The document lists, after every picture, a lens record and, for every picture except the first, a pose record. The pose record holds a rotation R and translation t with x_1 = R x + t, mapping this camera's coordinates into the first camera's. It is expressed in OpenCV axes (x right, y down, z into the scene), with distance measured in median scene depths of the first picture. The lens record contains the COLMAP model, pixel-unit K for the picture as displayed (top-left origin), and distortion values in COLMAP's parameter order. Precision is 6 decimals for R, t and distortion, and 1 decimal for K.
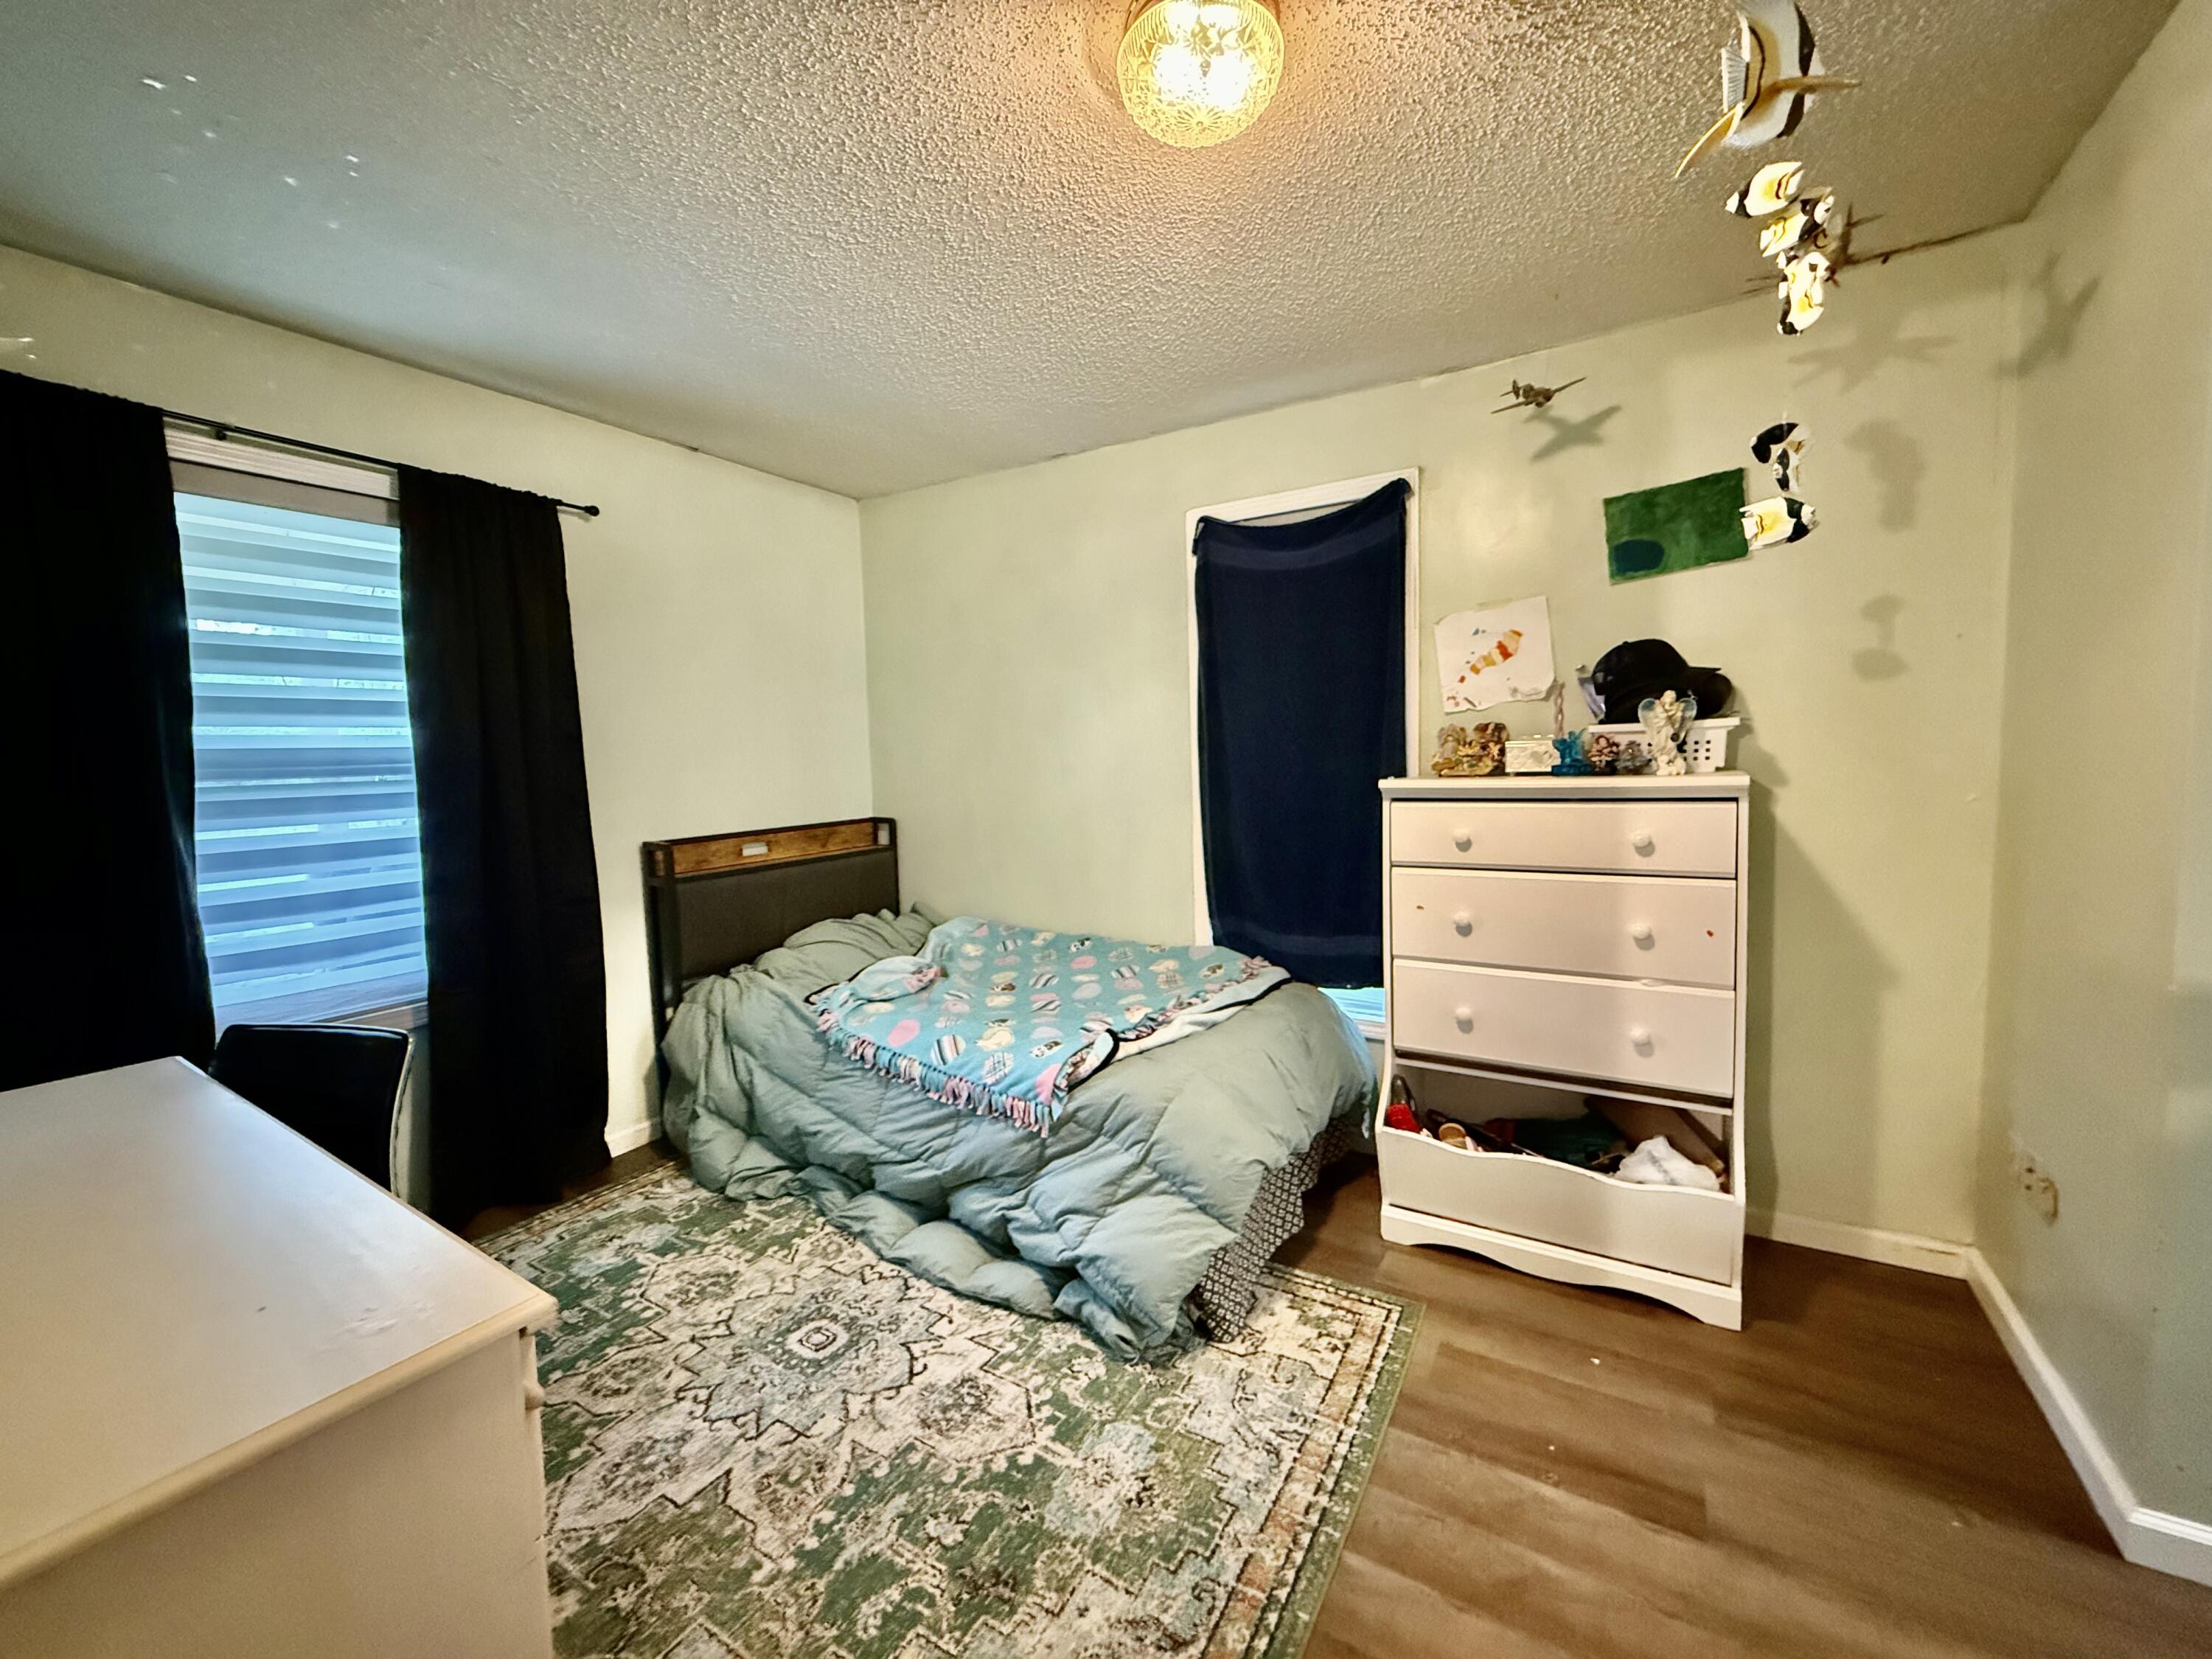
lens RADIAL K [[878.0, 0, 1106.6], [0, 878.0, 827.7], [0, 0, 1]] dist [0.001177, 0.000078]
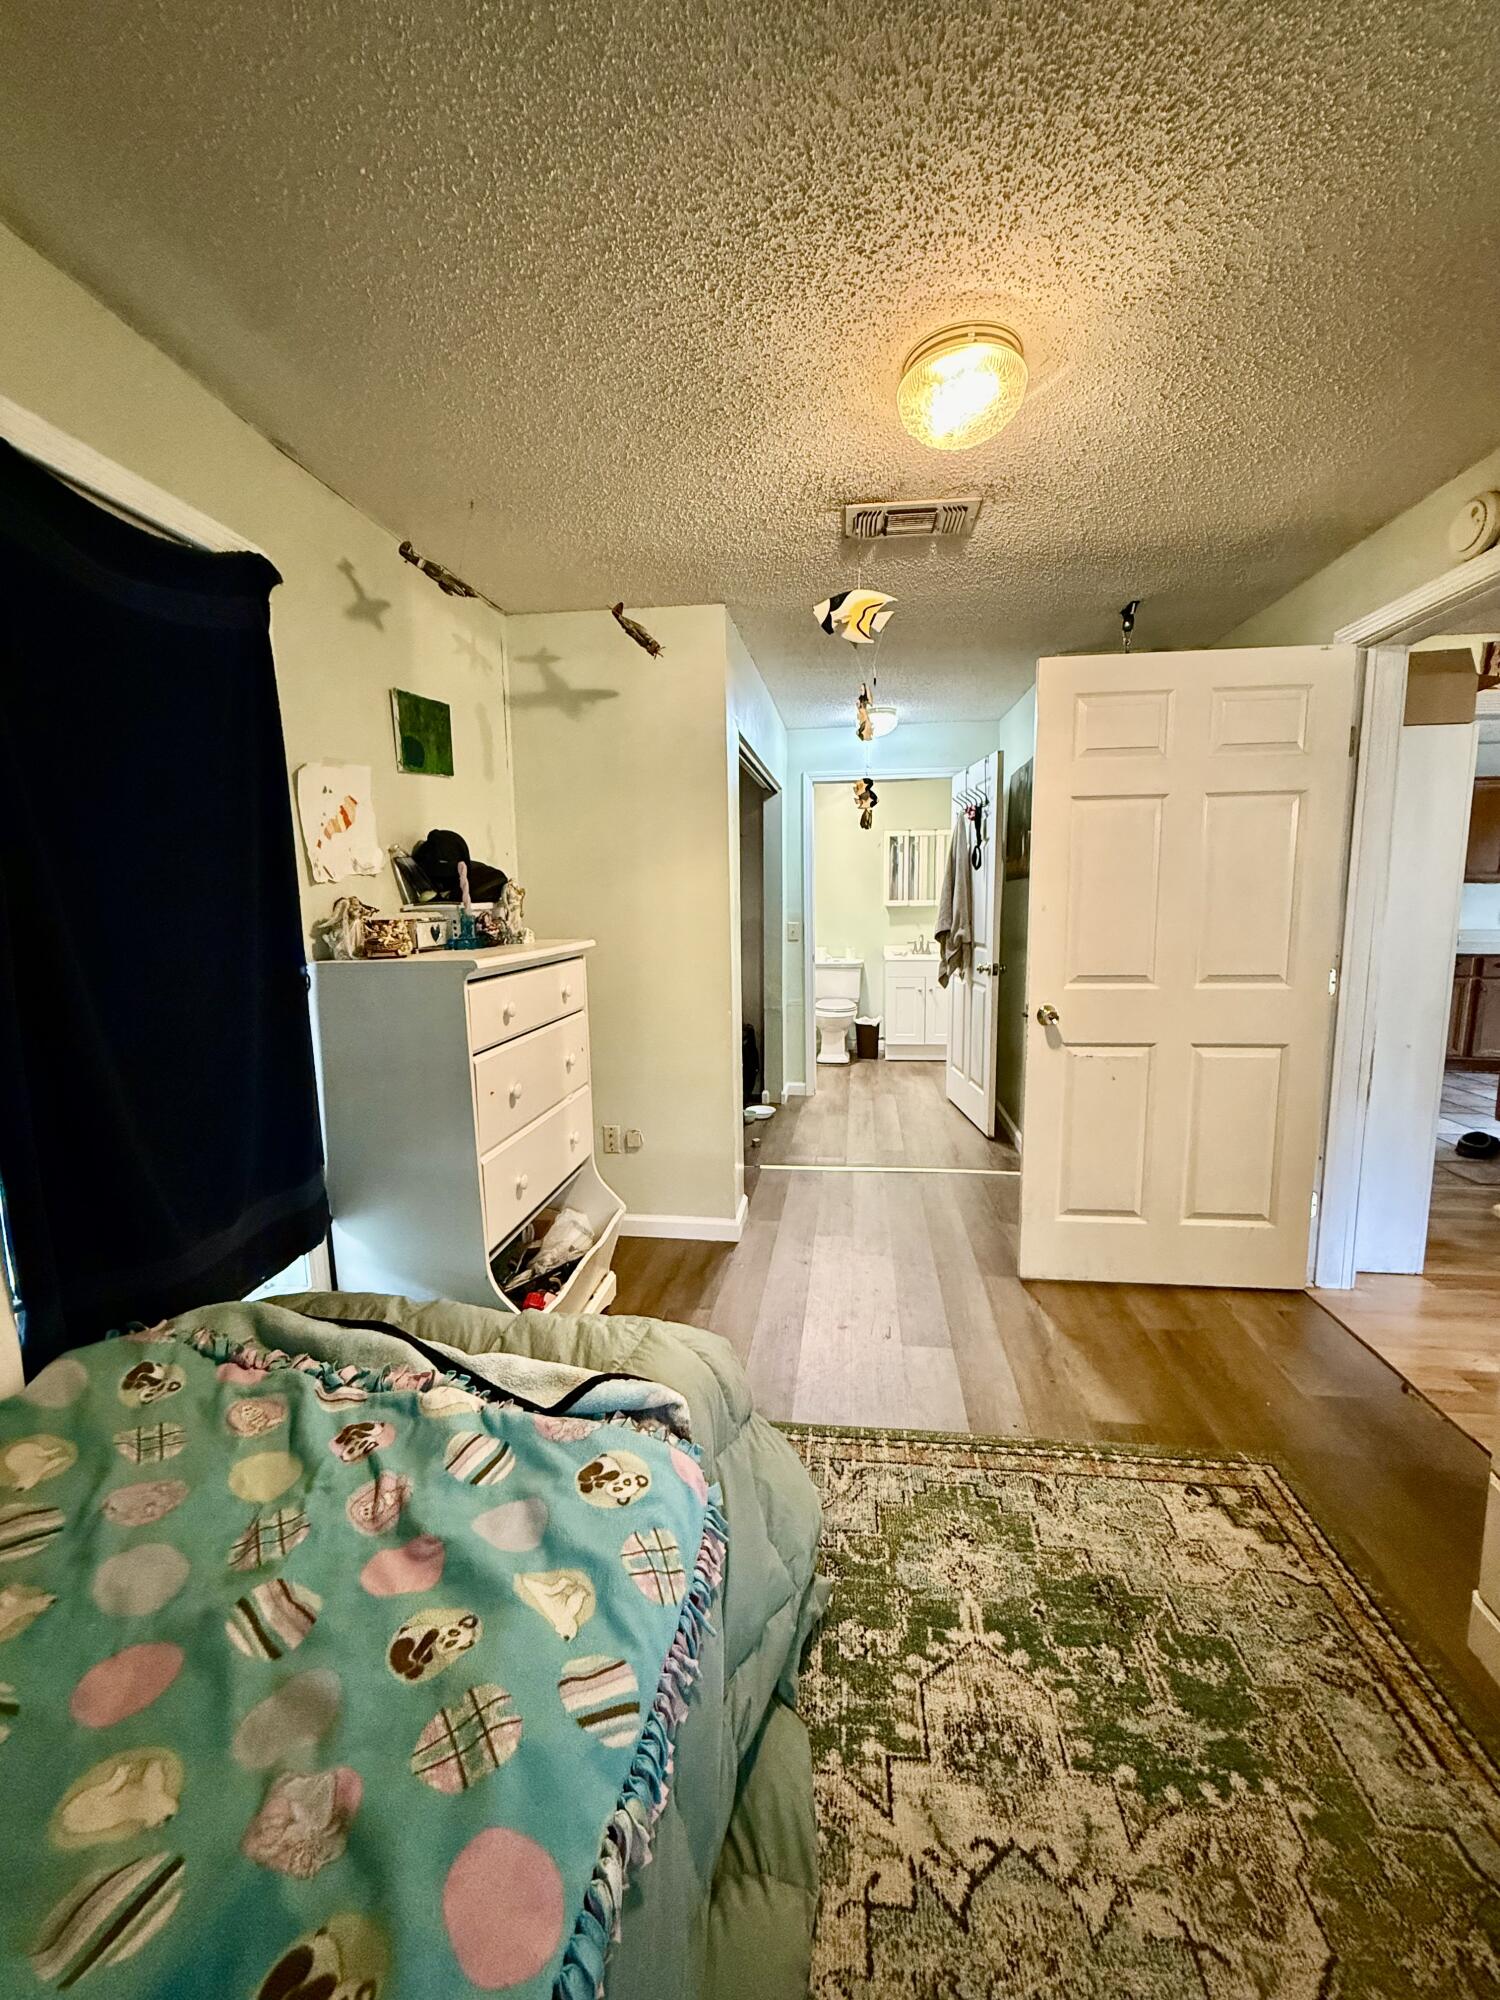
lens RADIAL K [[793.8, 0, 753.5], [0, 793.8, 996.6], [0, 0, 1]] dist [0.001177, 0.000078]
pose [[-0.414633, -0.082093, 0.906278, -0.704082], [0.100897, 0.985634, 0.135443, -0.131710], [-0.904378, 0.147600, -0.400394, 1.451490]]
